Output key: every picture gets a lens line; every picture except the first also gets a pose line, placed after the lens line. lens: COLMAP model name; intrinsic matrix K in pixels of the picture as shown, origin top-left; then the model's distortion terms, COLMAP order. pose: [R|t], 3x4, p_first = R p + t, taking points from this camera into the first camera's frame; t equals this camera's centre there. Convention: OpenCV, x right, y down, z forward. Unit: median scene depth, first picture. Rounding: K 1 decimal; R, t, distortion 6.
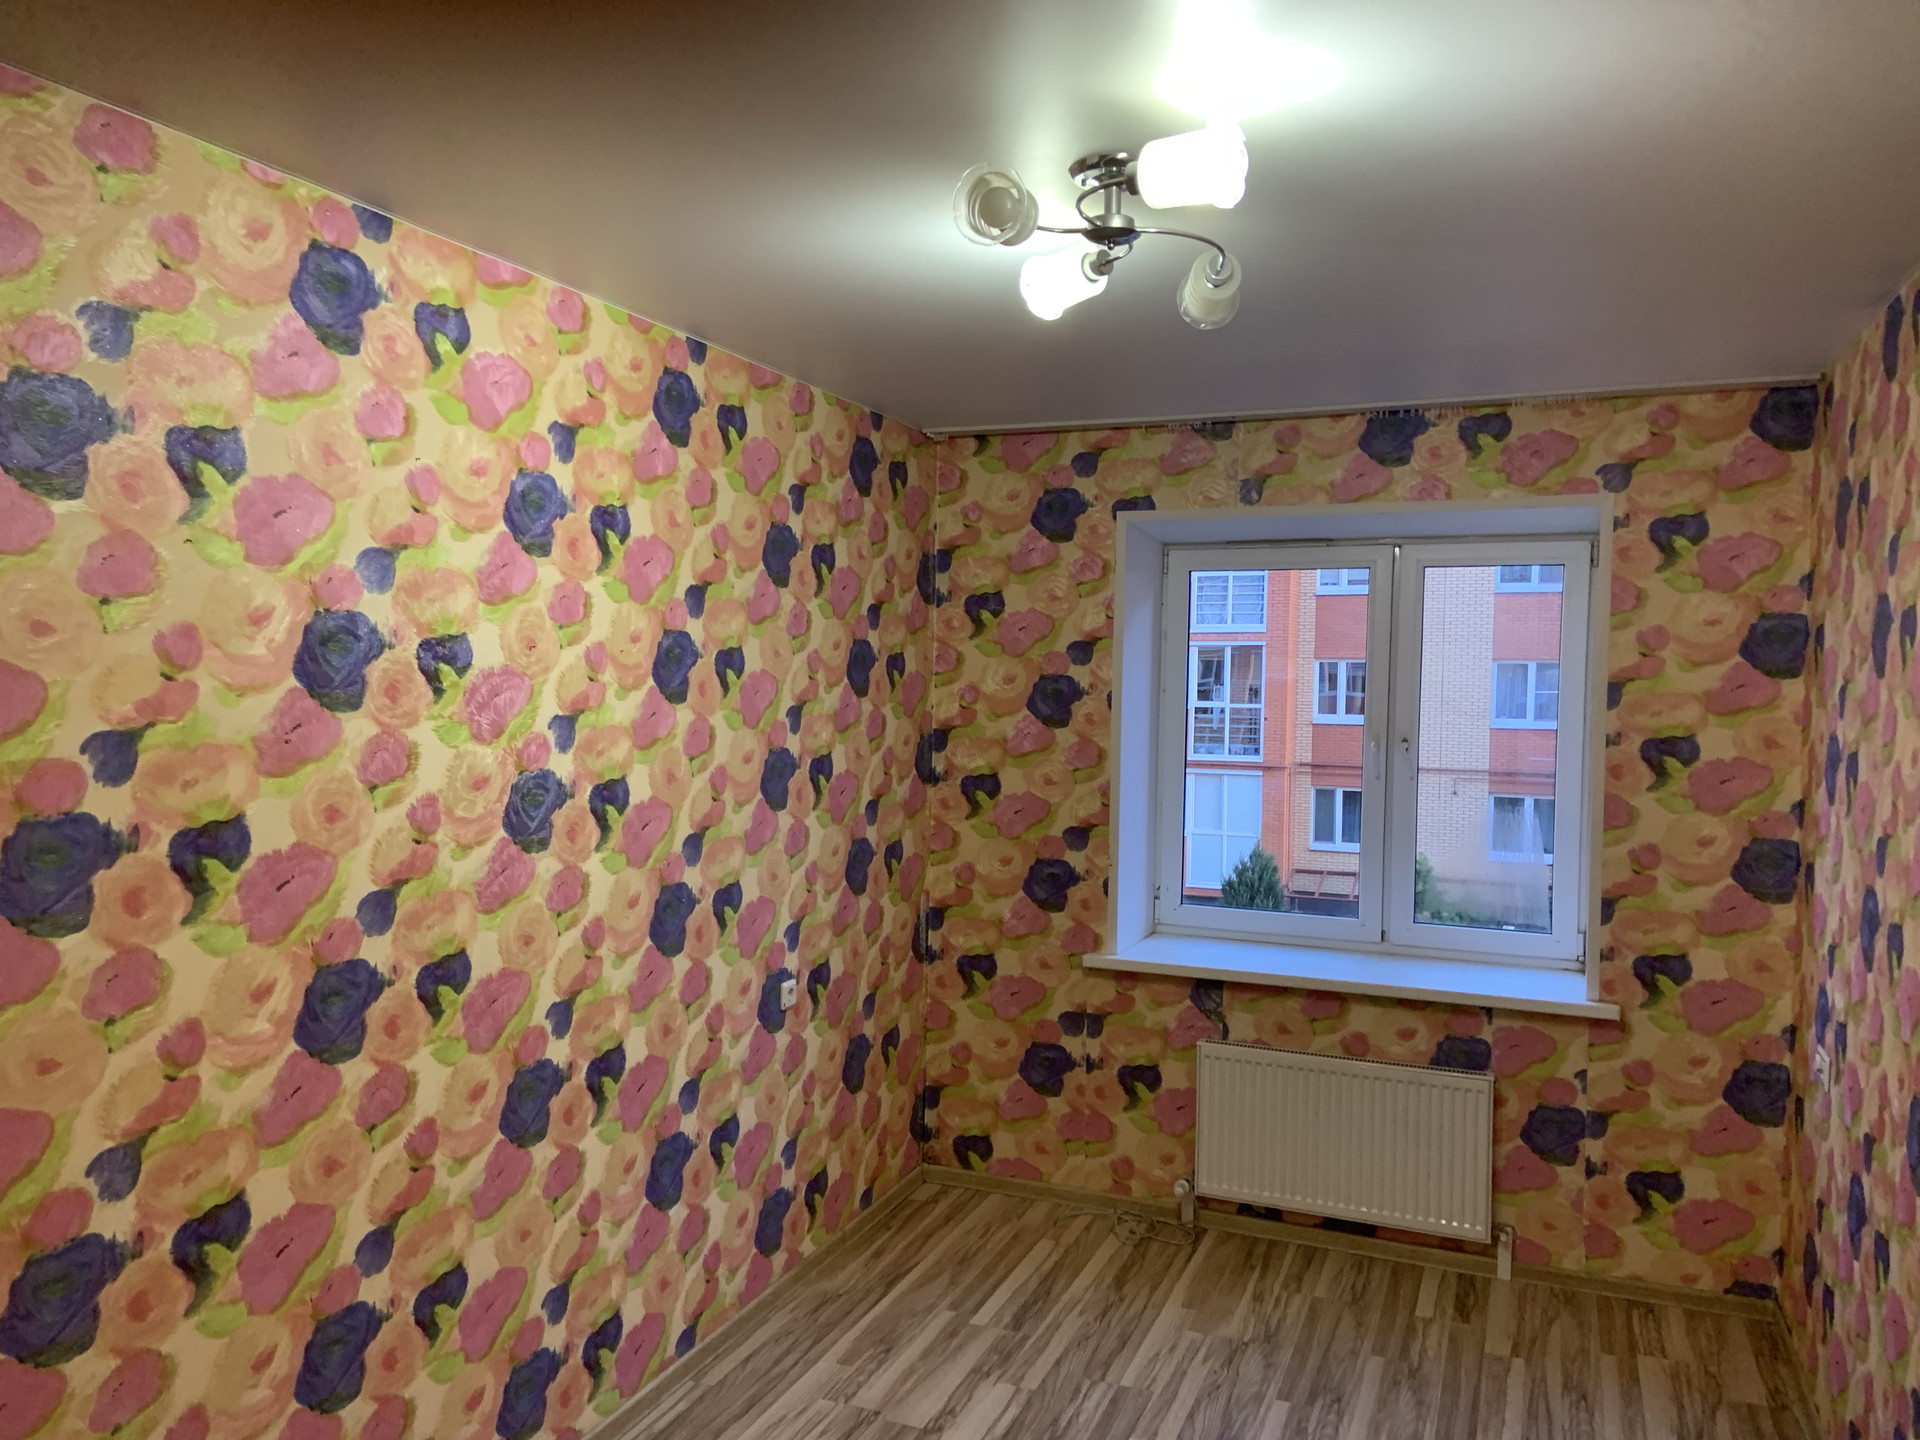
lens RADIAL K [[1450.7, 0, 943.5], [0, 1450.7, 724.1], [0, 0, 1]] dist [0.073793, -0.090065]
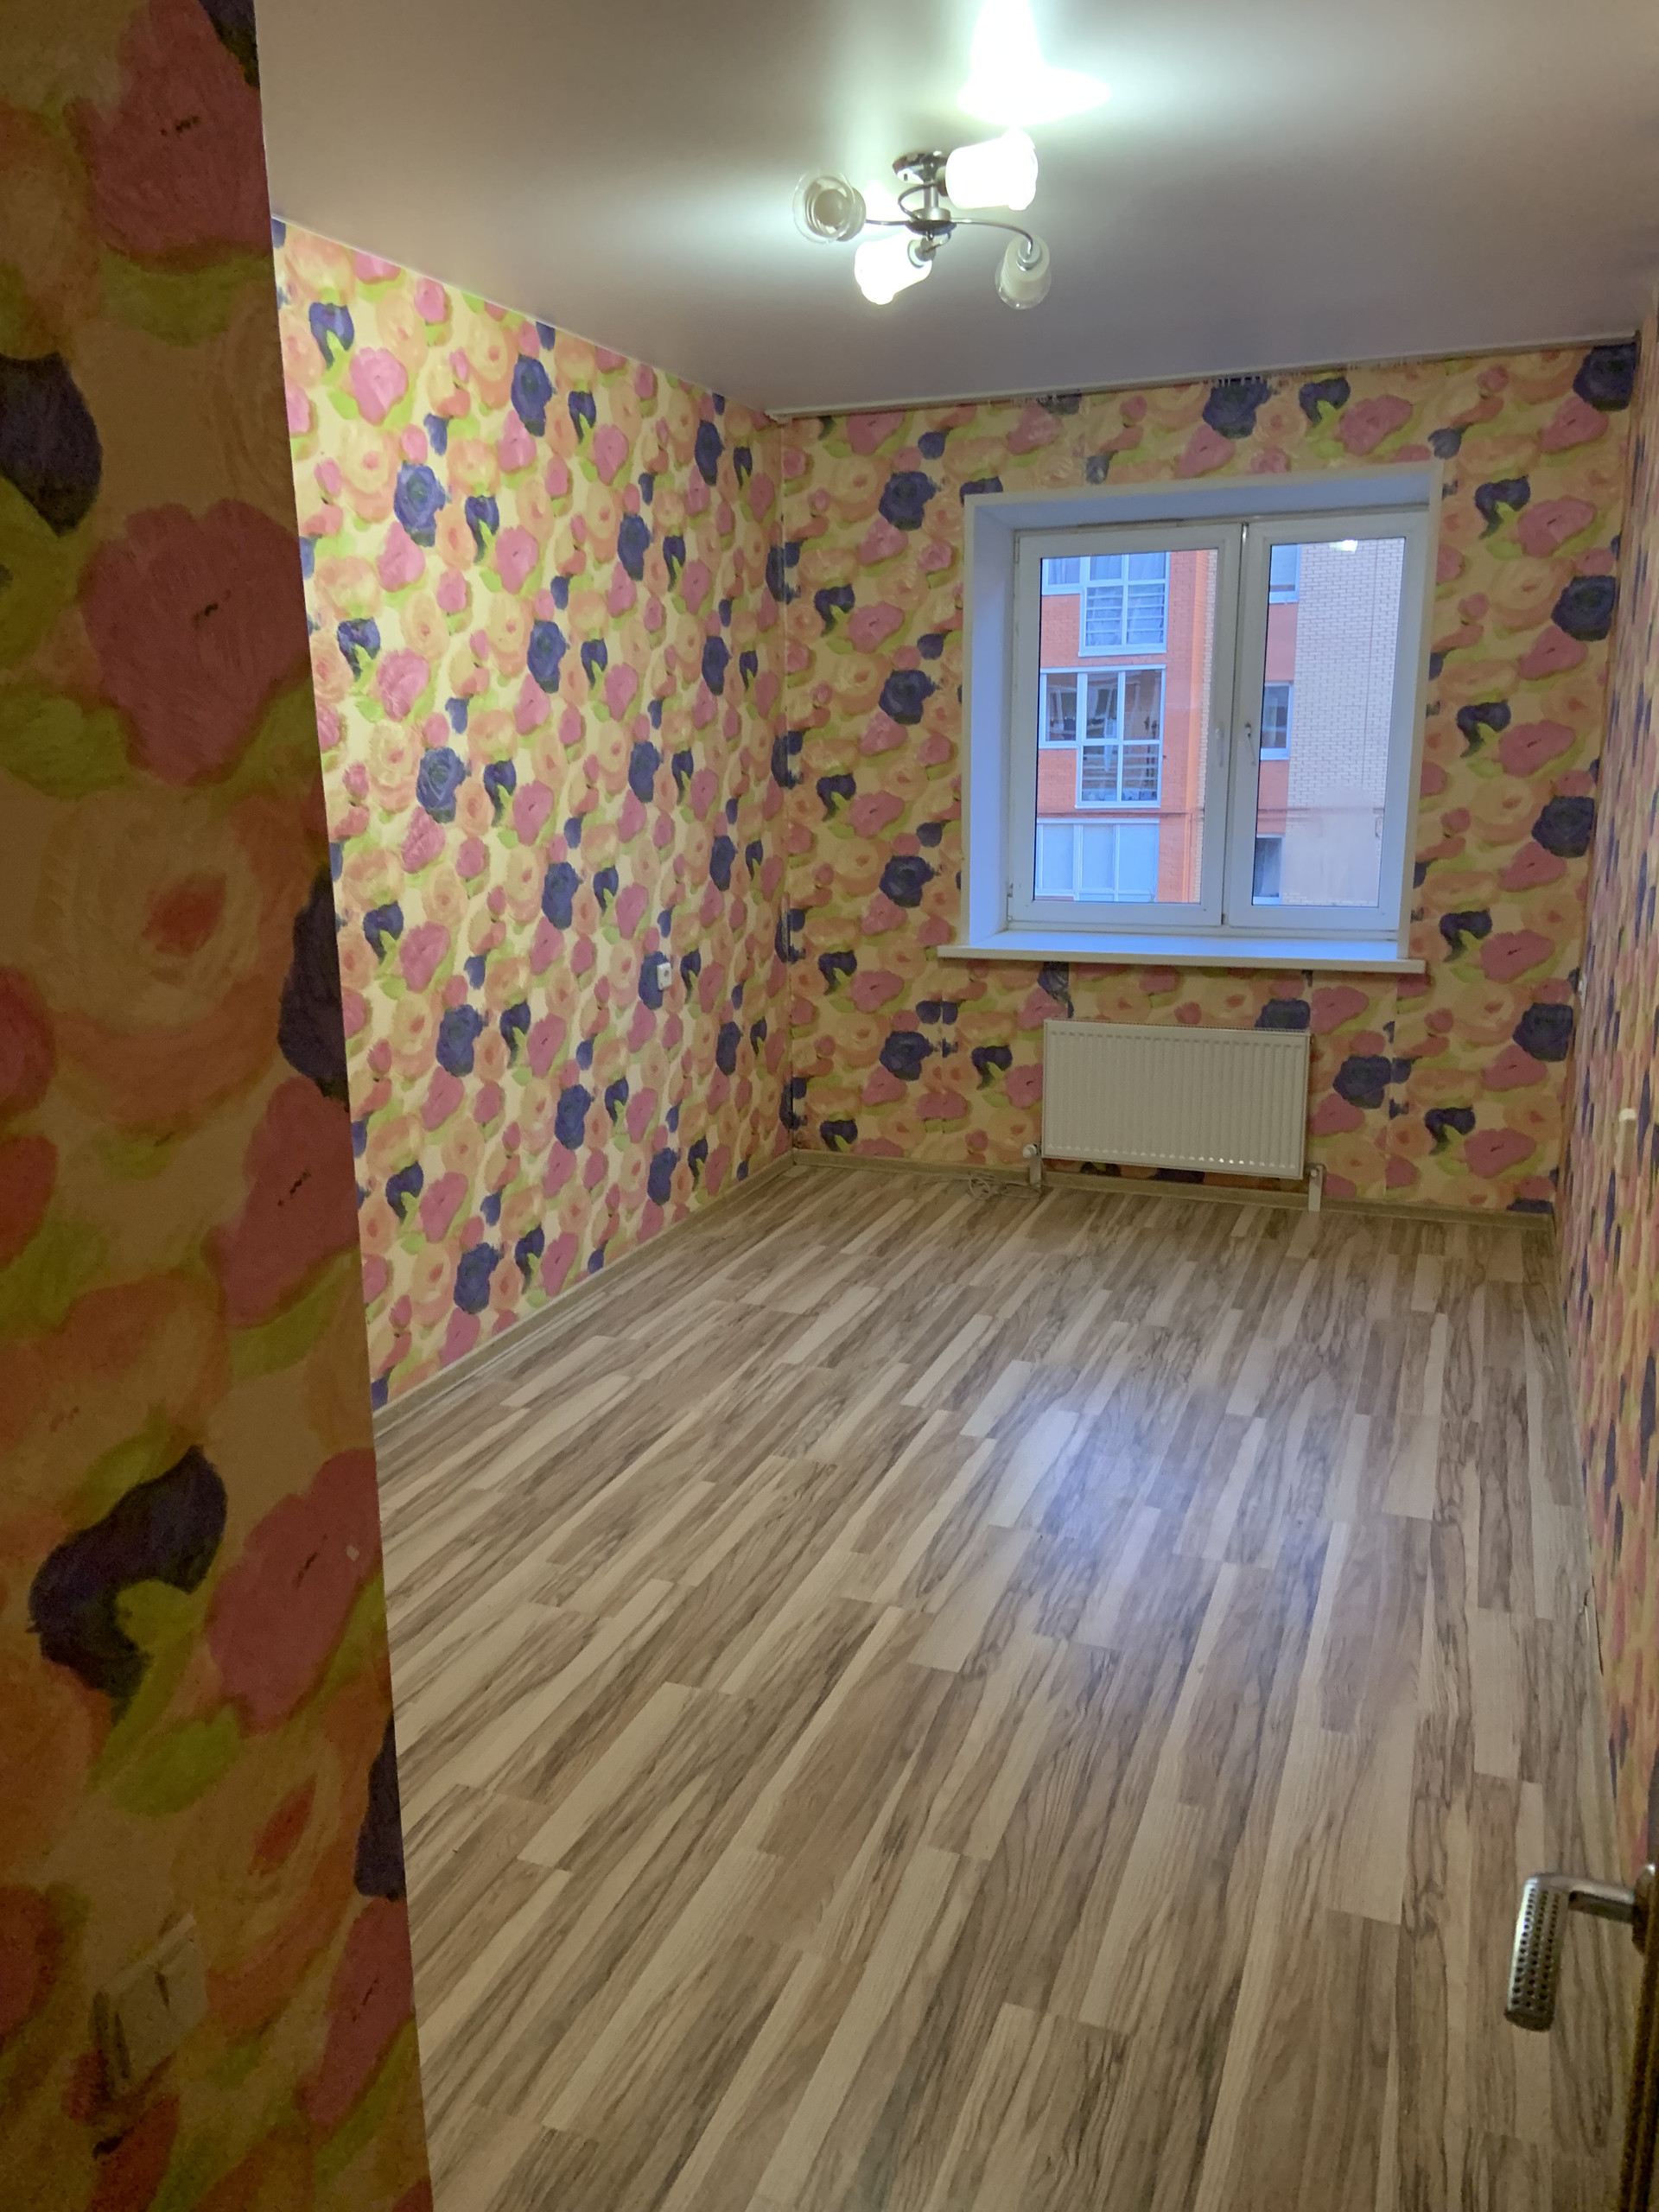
lens RADIAL K [[1671.3, 0, 830.7], [0, 1671.3, 1136.4], [0, 0, 1]] dist [0.073793, -0.090065]
pose [[0.999302, -0.034498, 0.014298, -0.004315], [0.030831, 0.978195, 0.205385, 0.049415], [-0.021072, -0.204801, 0.978577, -0.247736]]
